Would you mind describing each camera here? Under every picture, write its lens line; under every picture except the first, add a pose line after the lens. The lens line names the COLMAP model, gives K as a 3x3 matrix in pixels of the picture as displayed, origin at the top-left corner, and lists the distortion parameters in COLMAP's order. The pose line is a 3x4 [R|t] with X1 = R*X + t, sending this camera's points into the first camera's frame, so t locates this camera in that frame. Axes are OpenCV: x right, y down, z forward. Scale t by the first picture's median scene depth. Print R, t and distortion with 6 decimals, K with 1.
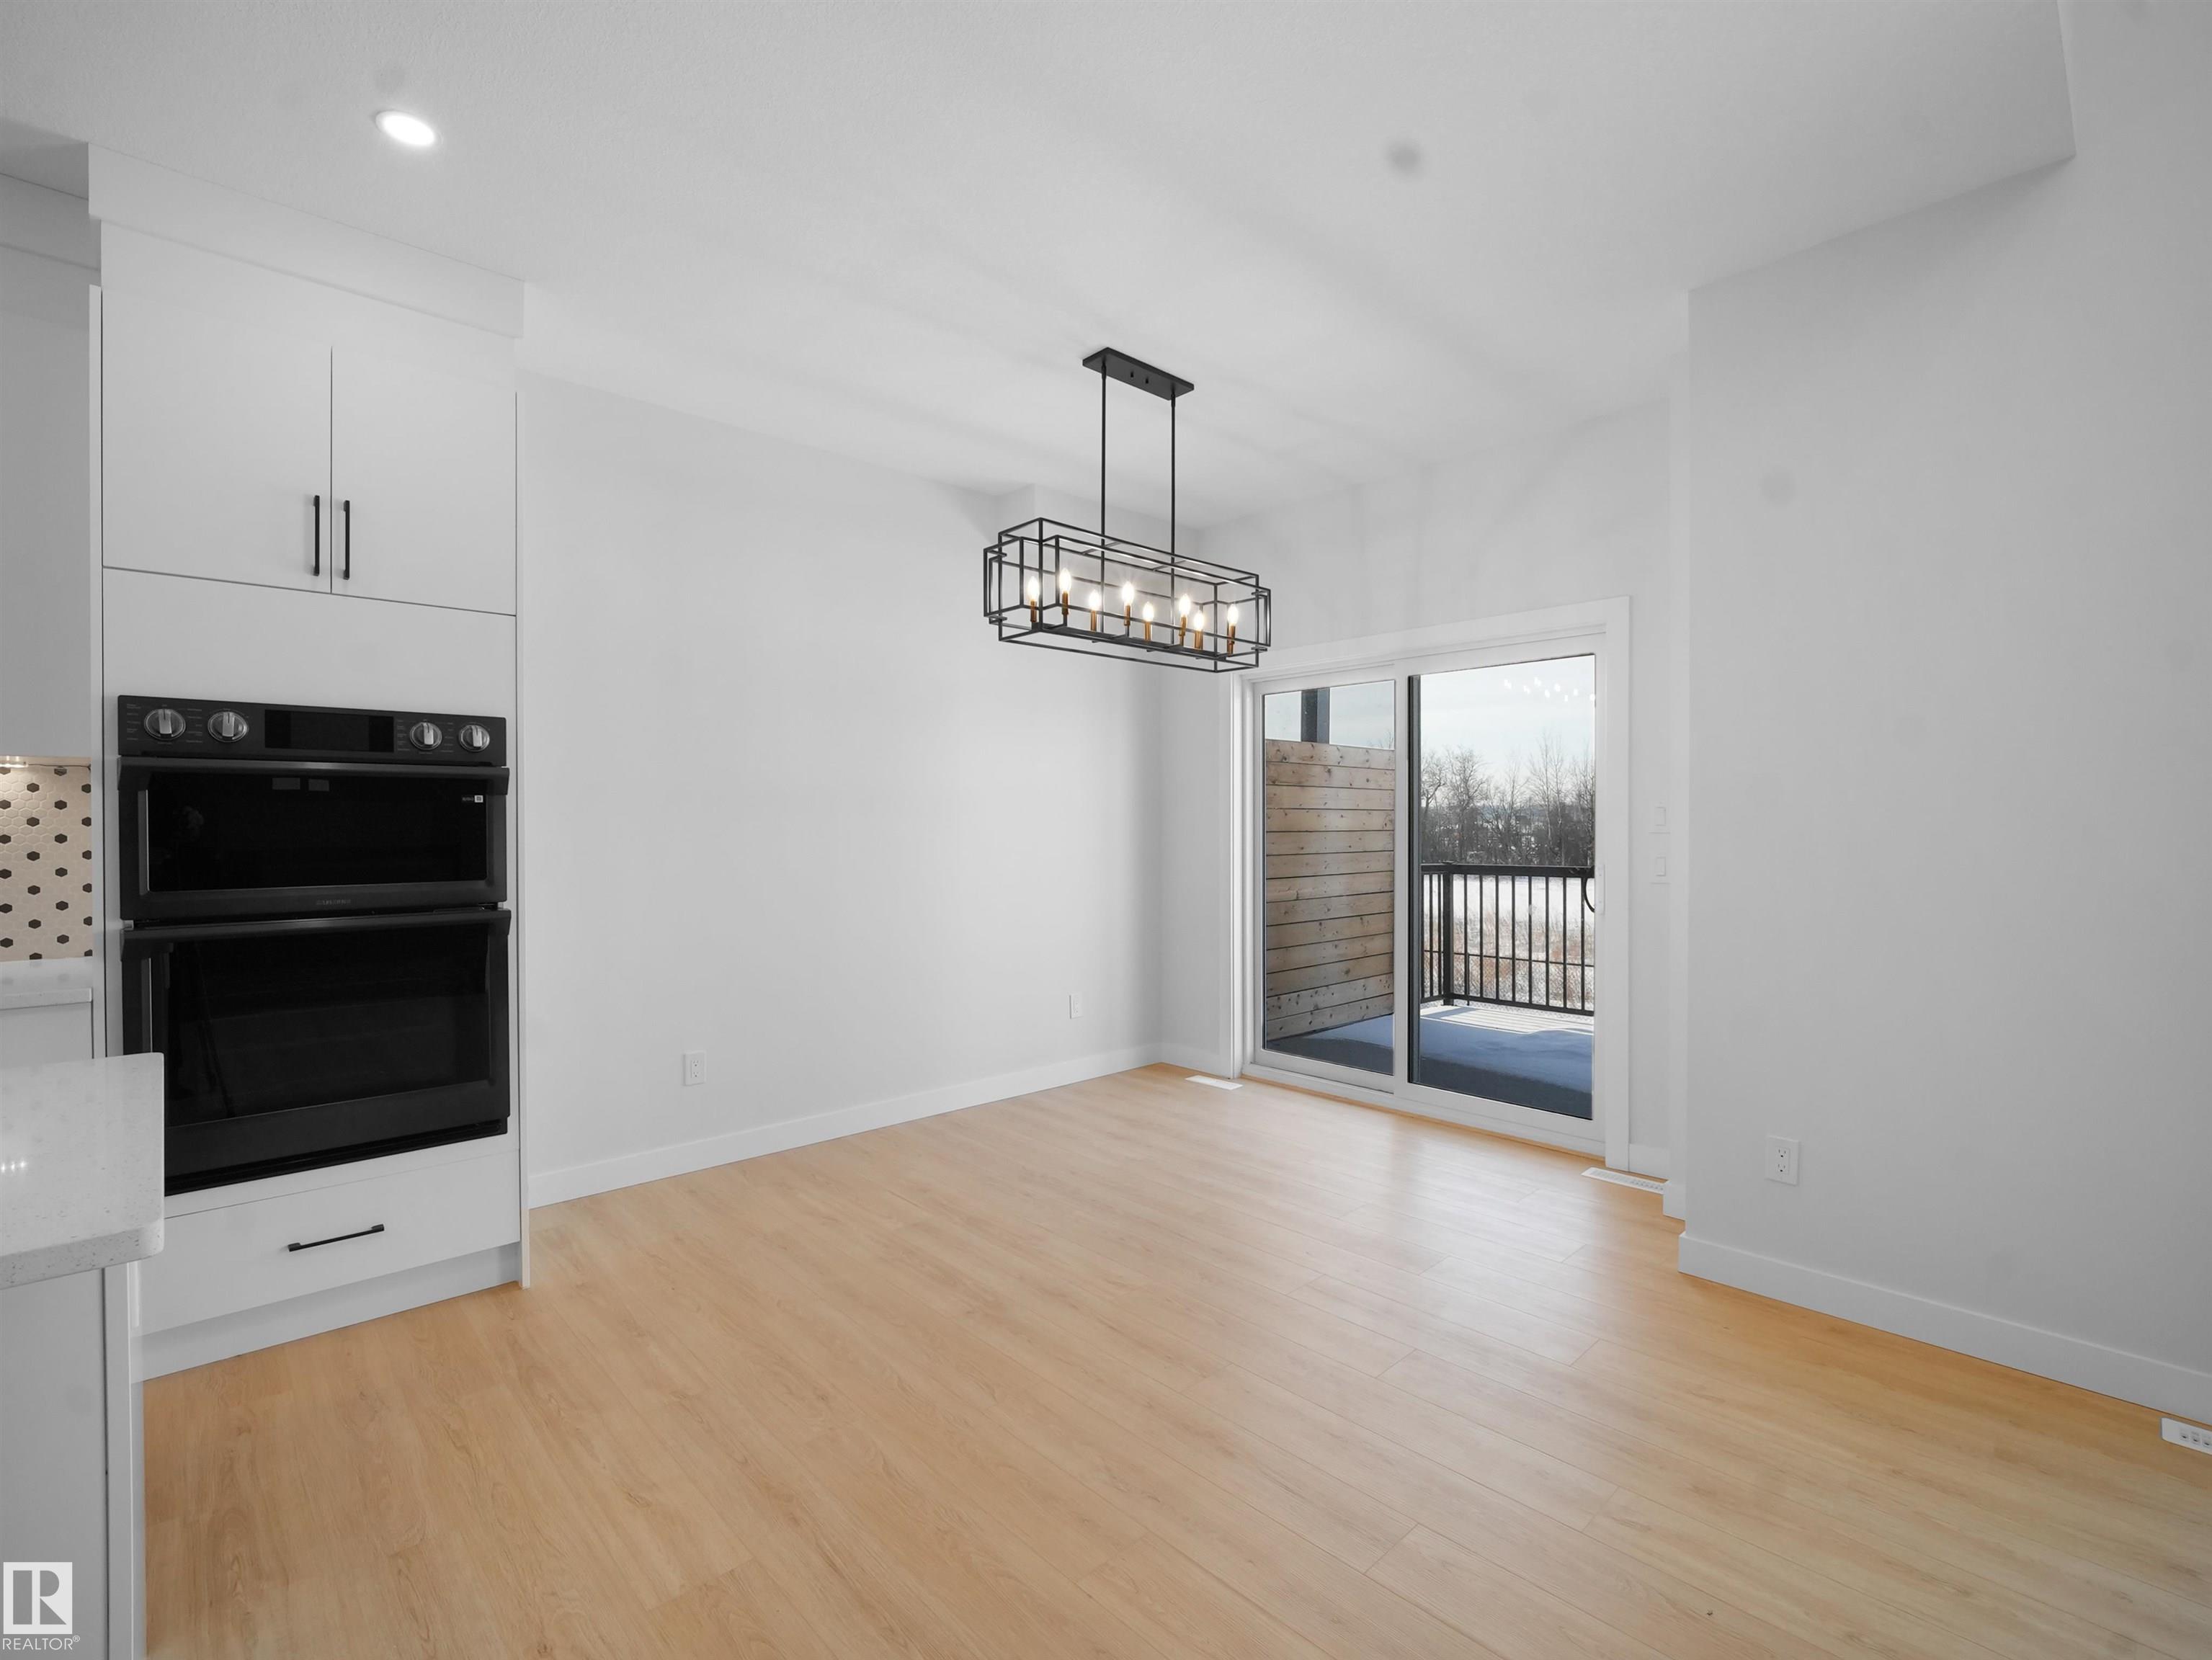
lens RADIAL K [[1004.8, 0, 1106.0], [0, 1004.8, 830.0], [0, 0, 1]] dist [-0.001526, -0.000080]
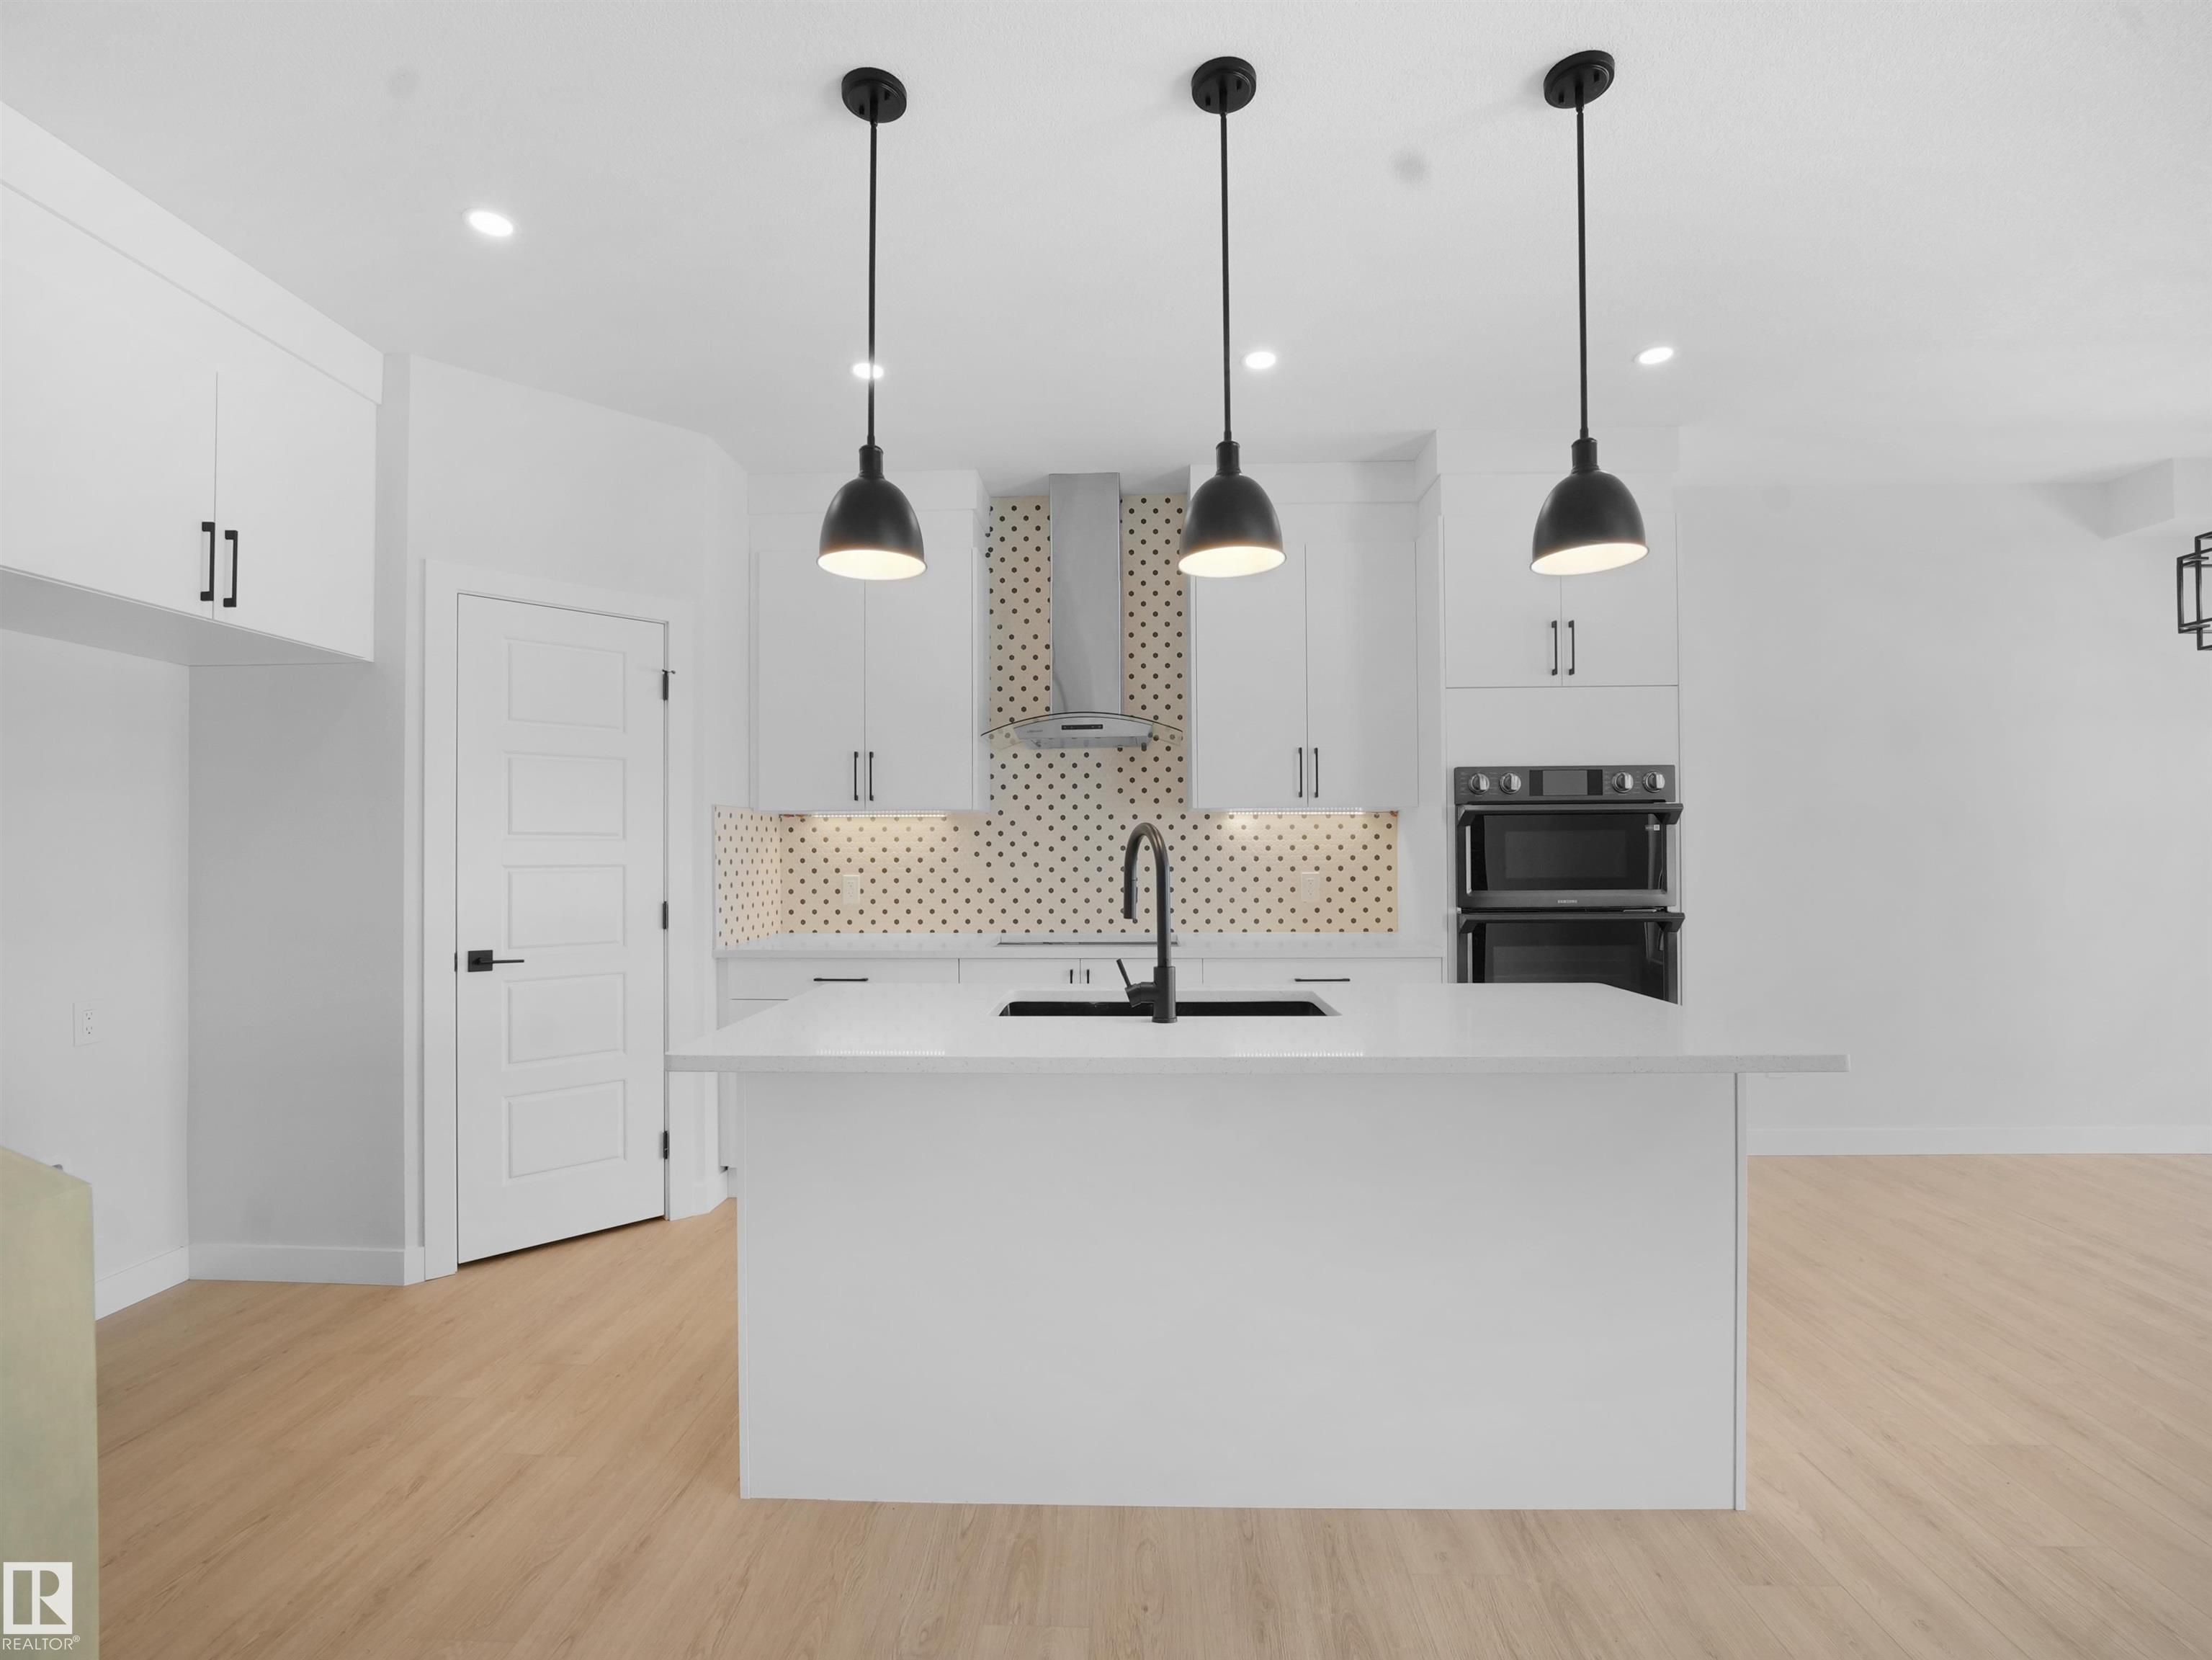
lens RADIAL K [[1009.0, 0, 1111.2], [0, 1009.0, 851.6], [0, 0, 1]] dist [-0.007087, -0.000430]
pose [[0.718536, -0.003737, -0.695480, -0.221728], [-0.000291, 0.999984, -0.005674, 0.008146], [0.695490, 0.004279, 0.718523, -0.456655]]
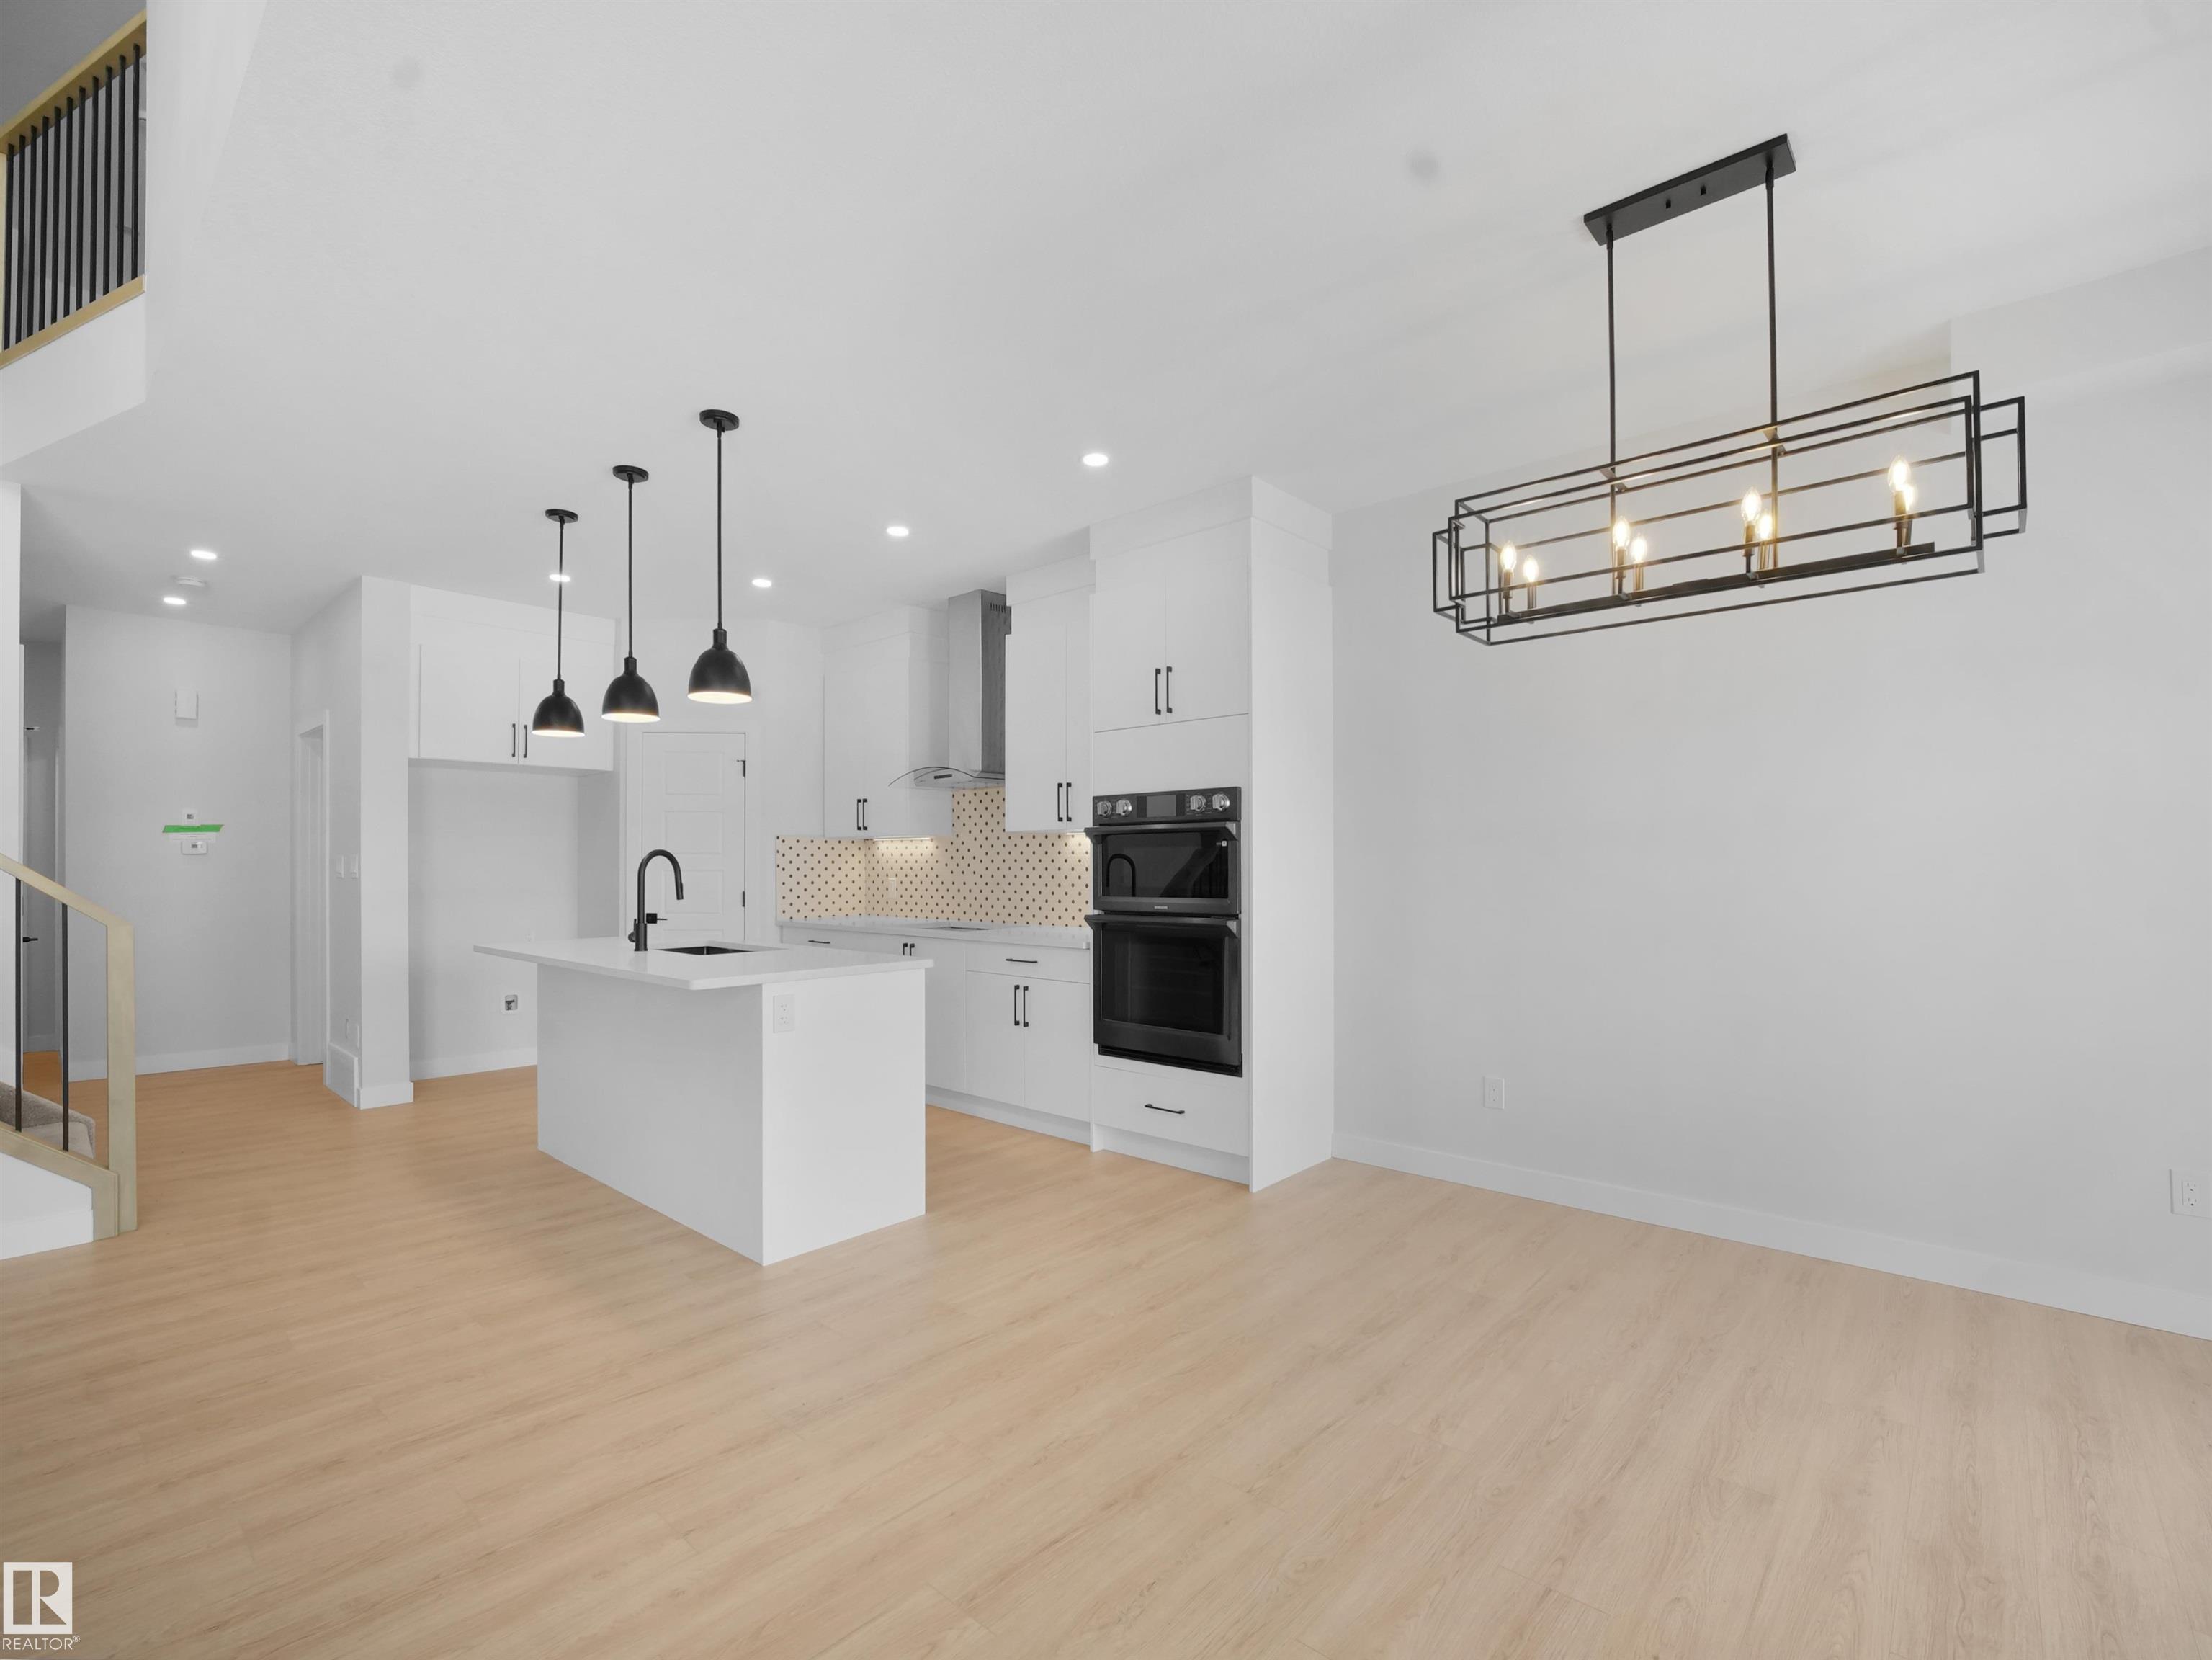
lens RADIAL K [[990.5, 0, 1094.1], [0, 990.5, 865.4], [0, 0, 1]] dist [-0.016235, -0.000167]
pose [[0.102694, 0.000532, -0.994713, 0.811345], [-0.005738, 0.999984, -0.000058, 0.002413], [0.994696, 0.005713, 0.102695, 0.673920]]
